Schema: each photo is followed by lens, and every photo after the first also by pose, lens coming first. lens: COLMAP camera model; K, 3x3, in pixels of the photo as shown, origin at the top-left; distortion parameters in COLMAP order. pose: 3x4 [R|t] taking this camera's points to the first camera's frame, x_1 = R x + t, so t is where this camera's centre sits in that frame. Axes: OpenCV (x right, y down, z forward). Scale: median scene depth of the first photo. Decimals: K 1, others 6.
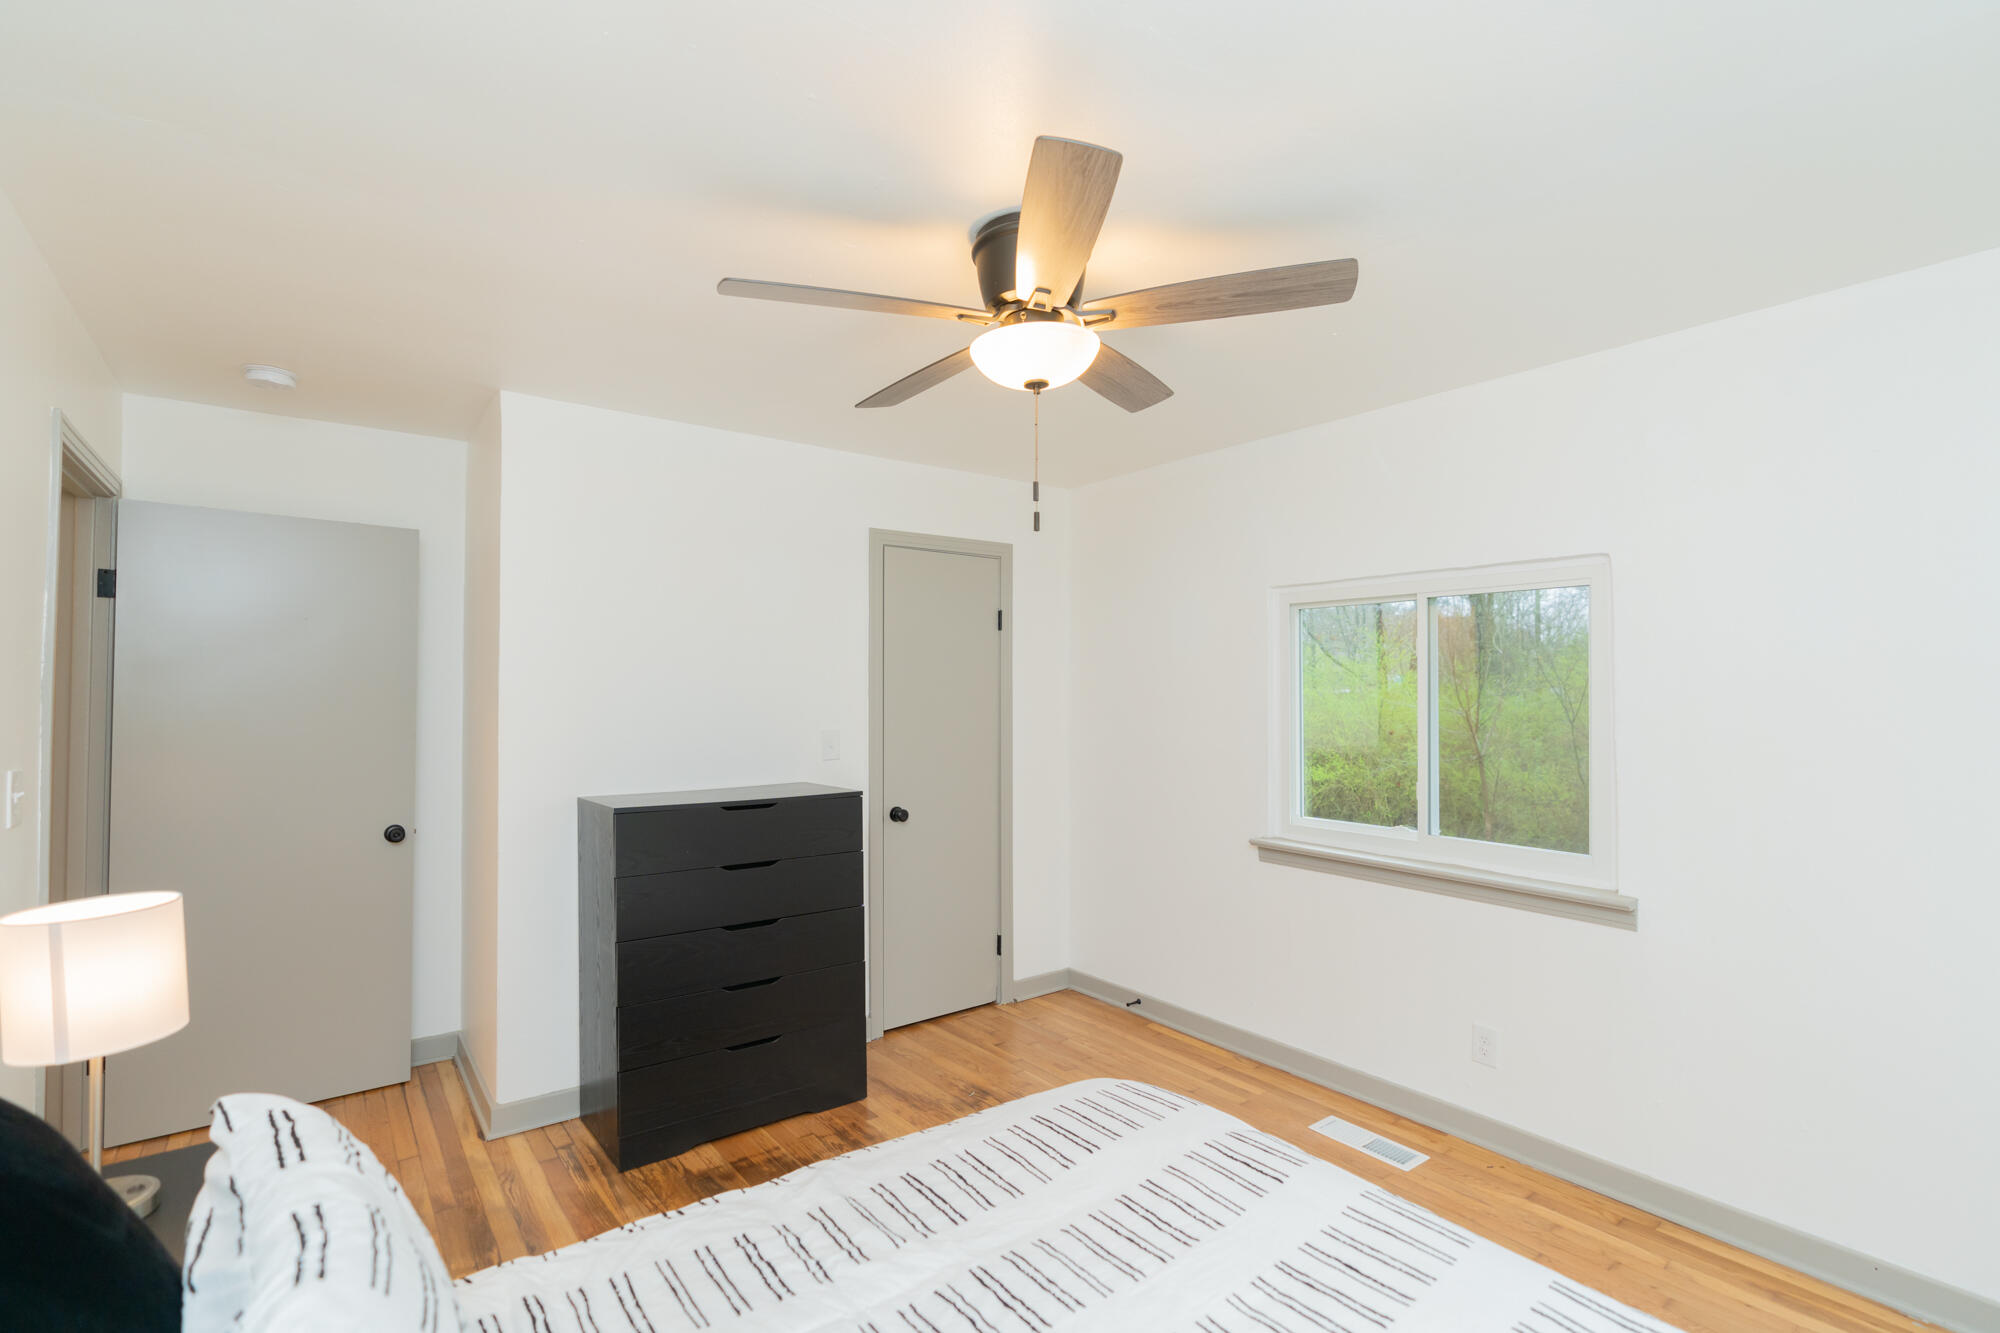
lens RADIAL K [[909.9, 0, 1002.4], [0, 909.9, 675.5], [0, 0, 1]] dist [-0.004832, -0.000285]
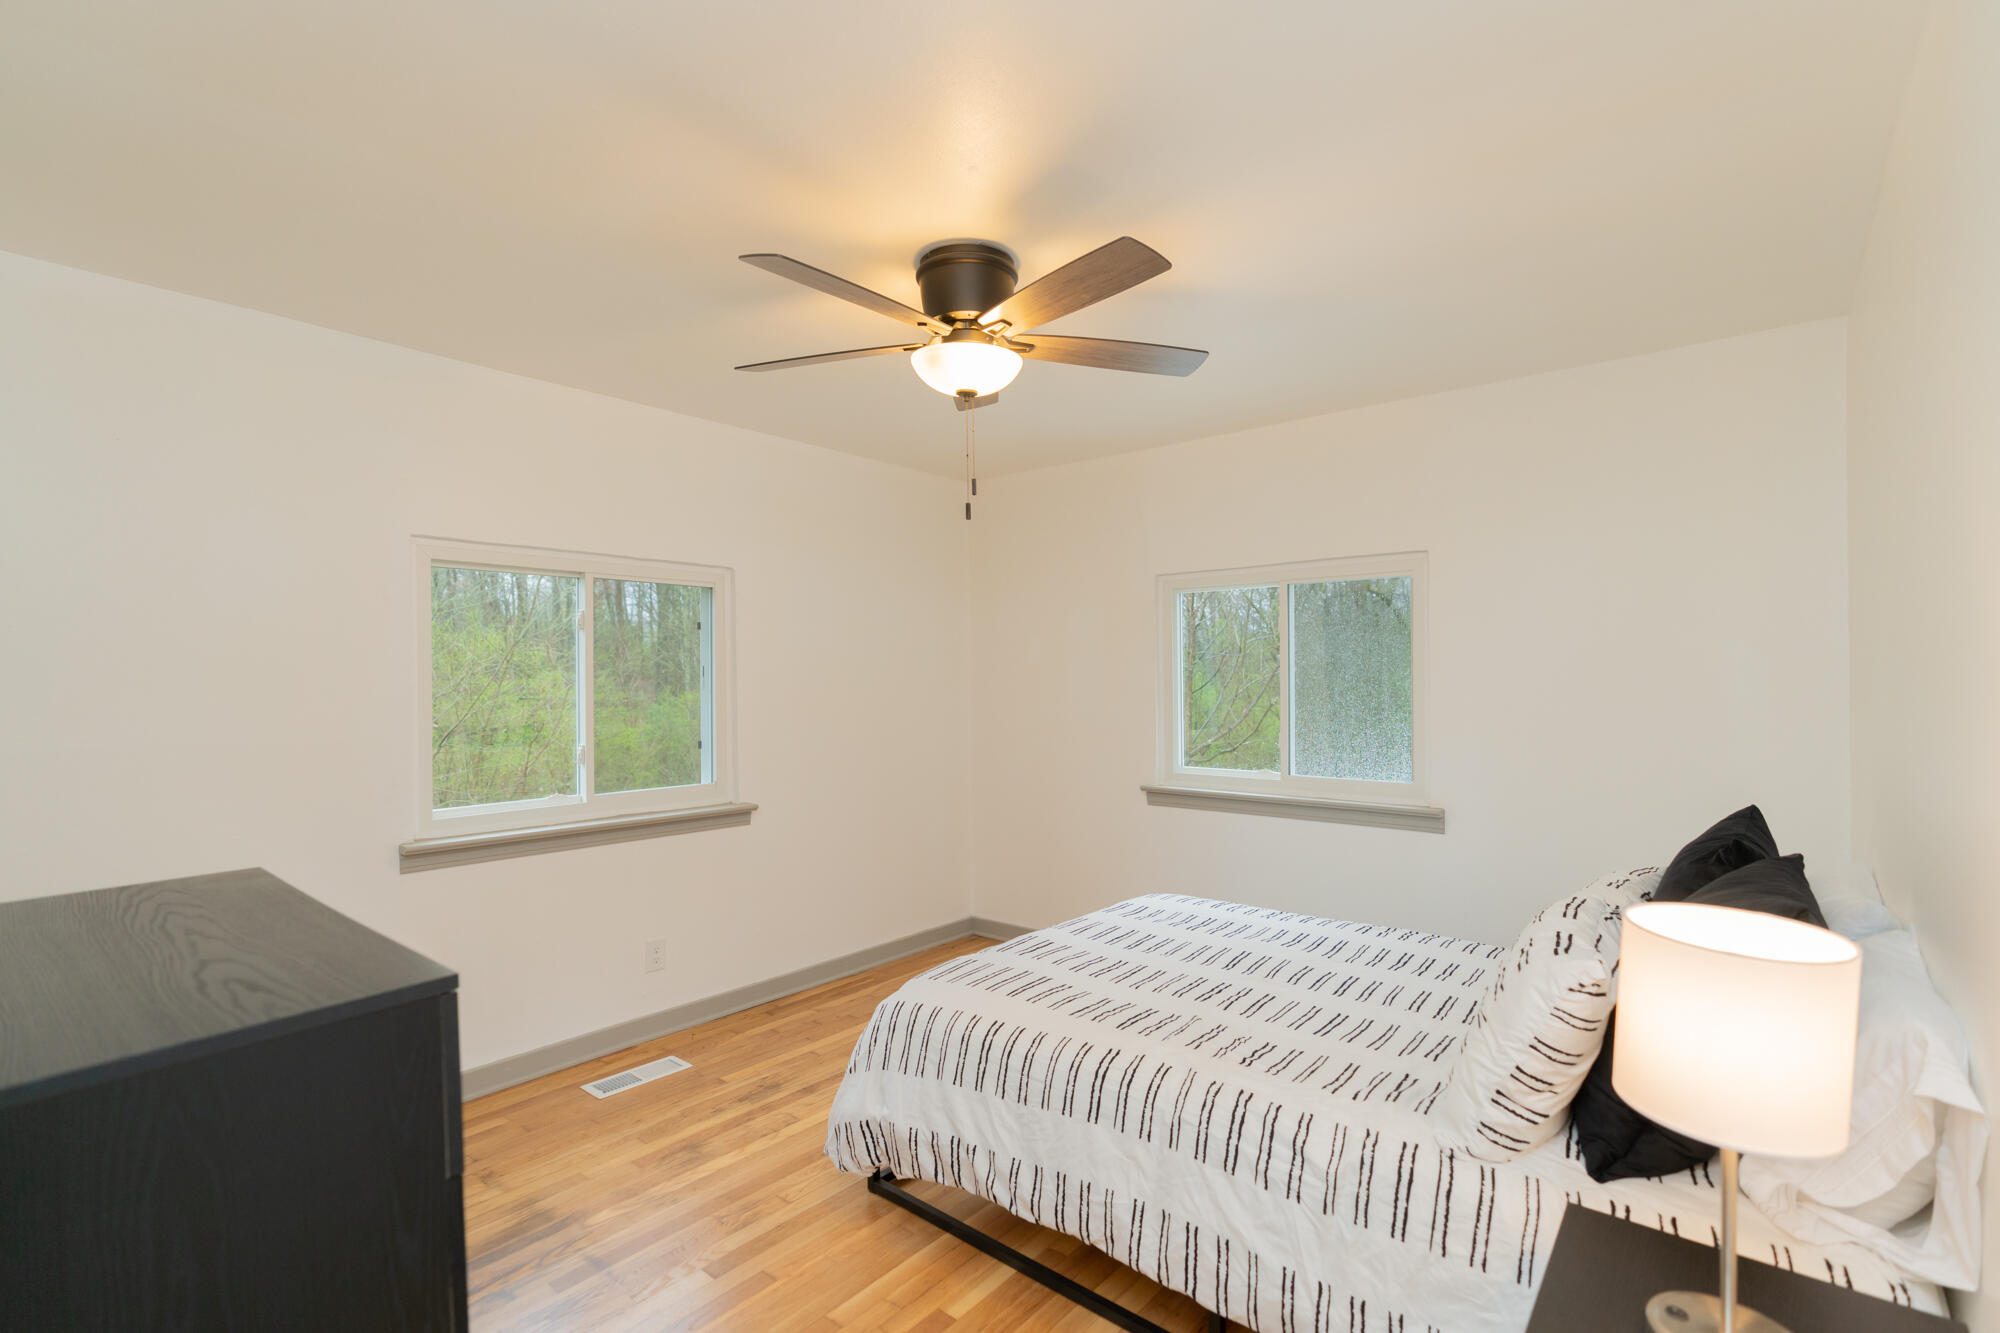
lens RADIAL K [[909.9, 0, 1002.4], [0, 909.9, 675.5], [0, 0, 1]] dist [-0.004832, -0.000285]
pose [[-0.211311, -0.004164, 0.977410, -0.842062], [-0.015050, 0.999886, 0.001007, 0.028450], [-0.977303, -0.014497, -0.211350, 0.903871]]
